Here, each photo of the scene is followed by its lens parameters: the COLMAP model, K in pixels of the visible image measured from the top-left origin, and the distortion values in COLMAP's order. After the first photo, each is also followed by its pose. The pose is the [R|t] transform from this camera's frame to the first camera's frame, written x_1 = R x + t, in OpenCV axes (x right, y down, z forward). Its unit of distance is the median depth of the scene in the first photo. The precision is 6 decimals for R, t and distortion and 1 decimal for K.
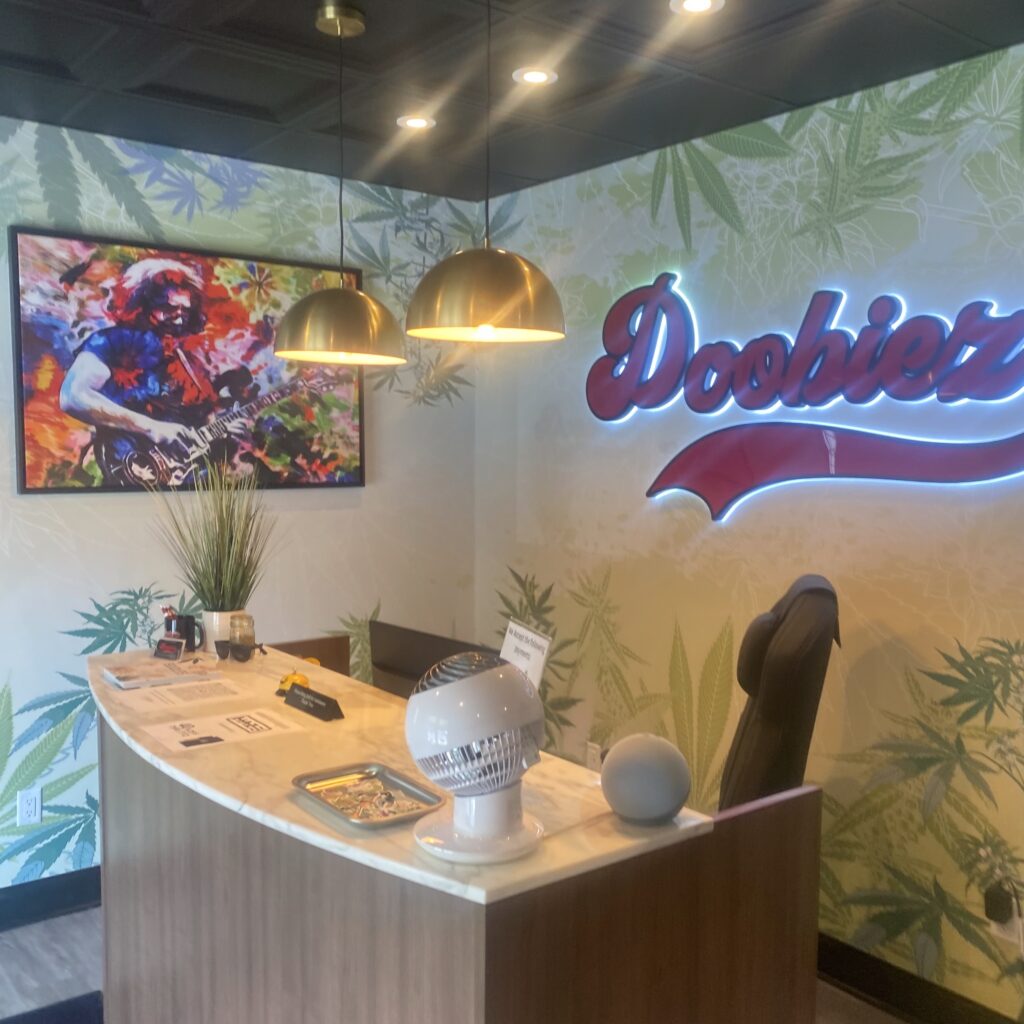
lens RADIAL K [[1045.1, 0, 501.9], [0, 1045.1, 525.0], [0, 0, 1]] dist [0.091796, -0.153990]
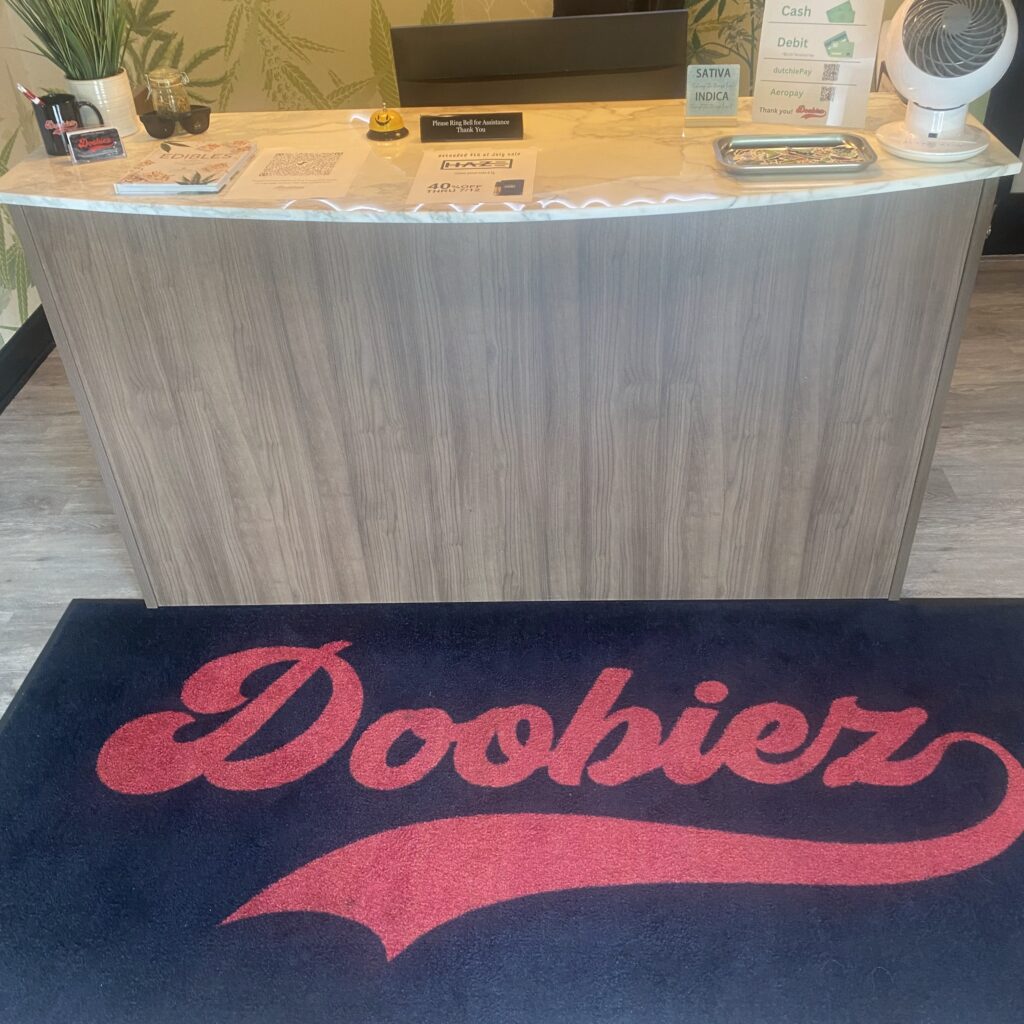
lens RADIAL K [[1045.1, 0, 501.9], [0, 1045.1, 525.0], [0, 0, 1]] dist [0.091796, -0.153990]
pose [[0.626343, -0.494215, 0.602865, -0.724350], [0.108146, 0.820962, 0.560648, -0.042883], [-0.772010, -0.285961, 0.567651, 0.323769]]
